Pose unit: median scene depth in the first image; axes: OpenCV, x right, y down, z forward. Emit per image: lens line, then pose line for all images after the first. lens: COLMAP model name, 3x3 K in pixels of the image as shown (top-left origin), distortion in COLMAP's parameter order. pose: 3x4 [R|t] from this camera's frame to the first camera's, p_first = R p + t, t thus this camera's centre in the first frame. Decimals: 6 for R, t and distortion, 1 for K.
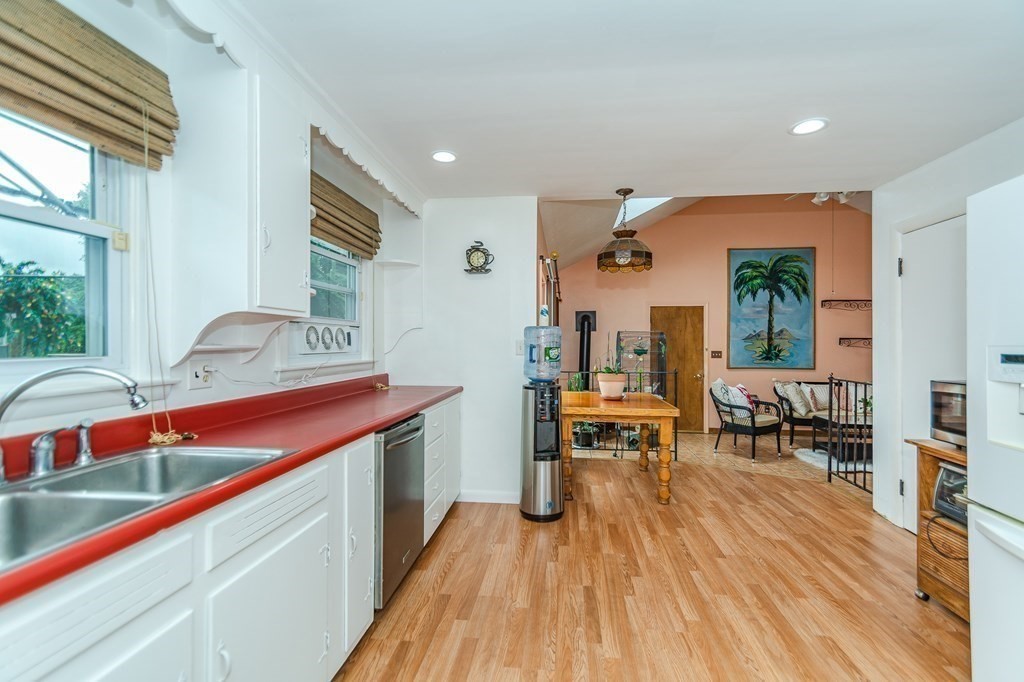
lens RADIAL K [[458.1, 0, 516.3], [0, 458.1, 339.5], [0, 0, 1]] dist [0.008783, 0.000339]
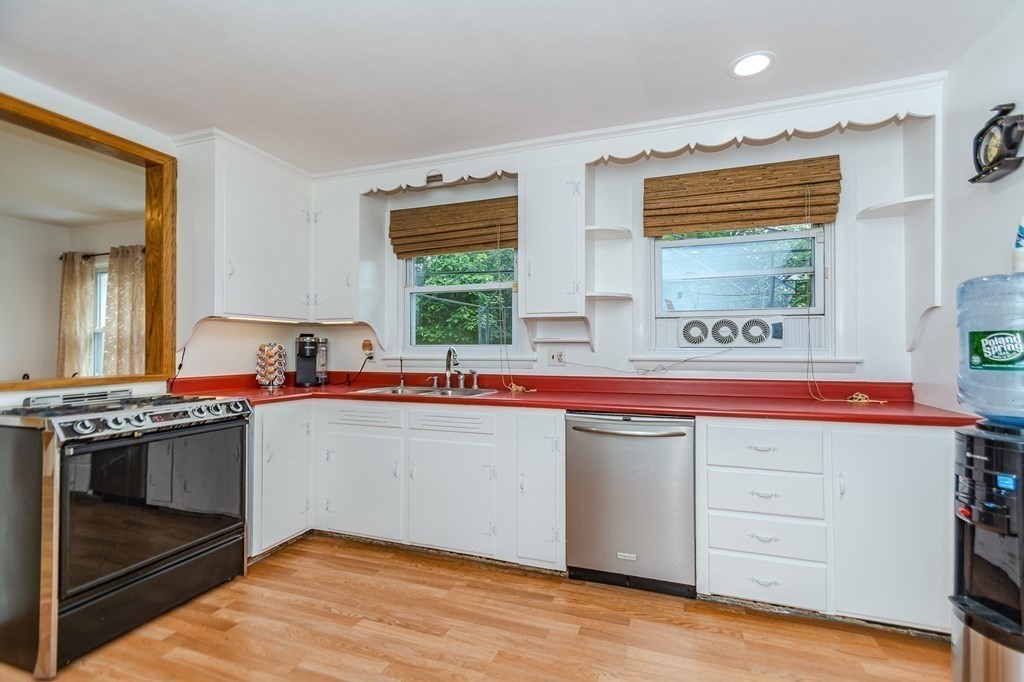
lens RADIAL K [[458.1, 0, 519.4], [0, 458.1, 346.3], [0, 0, 1]] dist [0.008783, 0.000339]
pose [[-0.232493, -0.009649, -0.972550, 0.587505], [0.005153, 0.999925, -0.011152, 0.035225], [0.972584, -0.007604, -0.232426, 0.795506]]
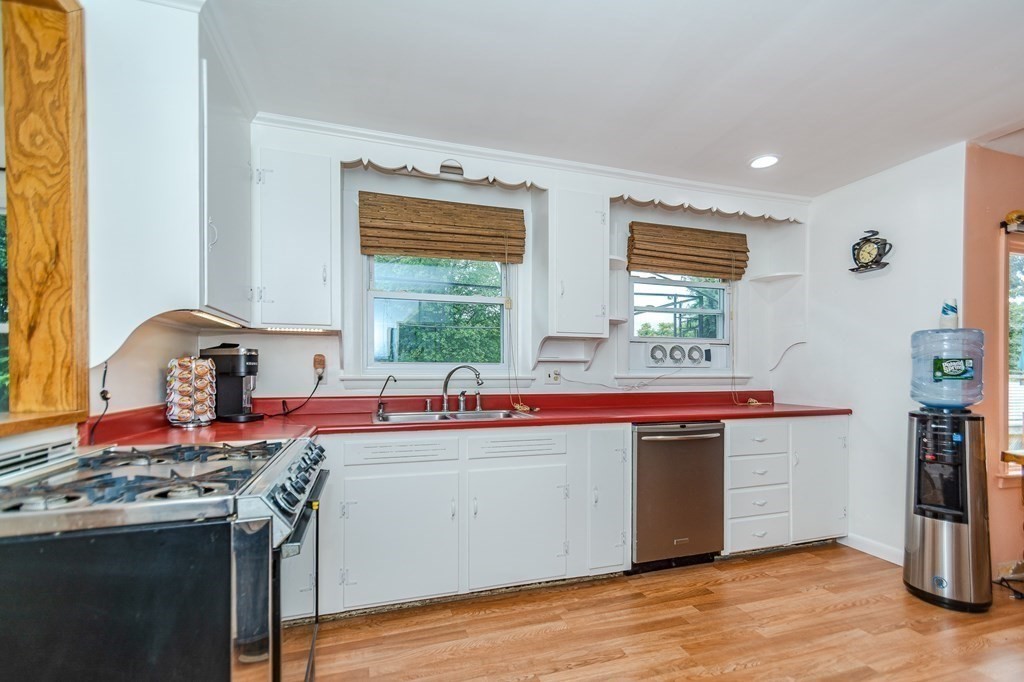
lens RADIAL K [[458.1, 0, 517.5], [0, 458.1, 372.6], [0, 0, 1]] dist [0.008783, 0.000339]
pose [[0.407673, 0.003656, -0.913121, 0.501182], [0.003336, 0.999979, 0.005493, 0.035358], [0.913122, -0.005286, 0.407652, 0.129552]]
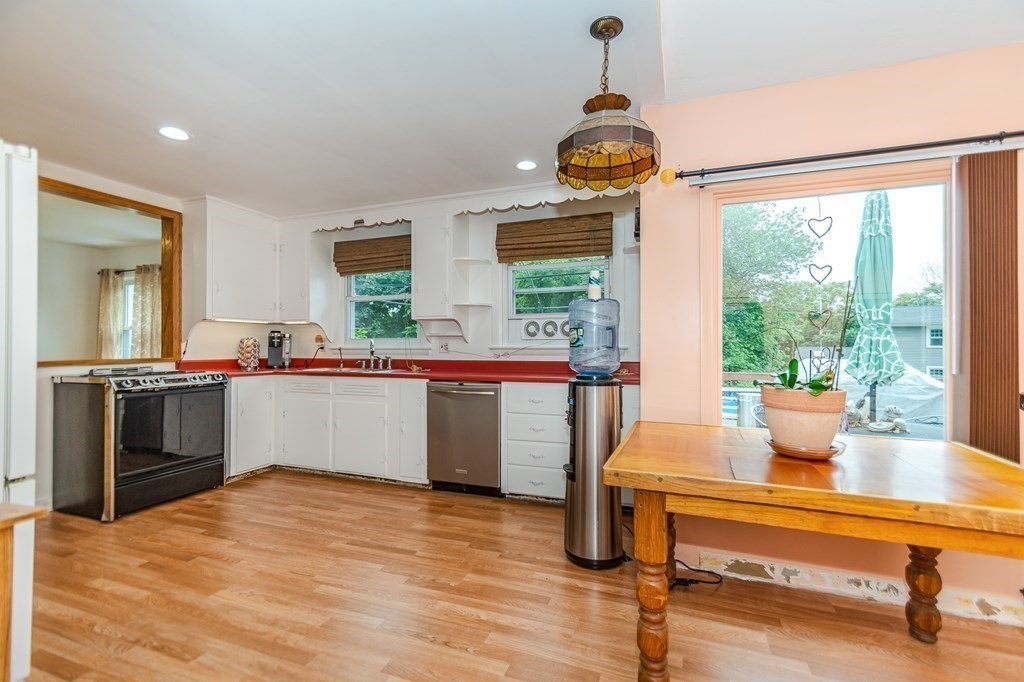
lens RADIAL K [[458.1, 0, 516.2], [0, 458.1, 343.8], [0, 0, 1]] dist [0.008783, 0.000339]
pose [[-0.258338, -0.008847, -0.966014, 0.922961], [0.005473, 0.999929, -0.010621, 0.055809], [0.966039, -0.008031, -0.258271, 1.236012]]
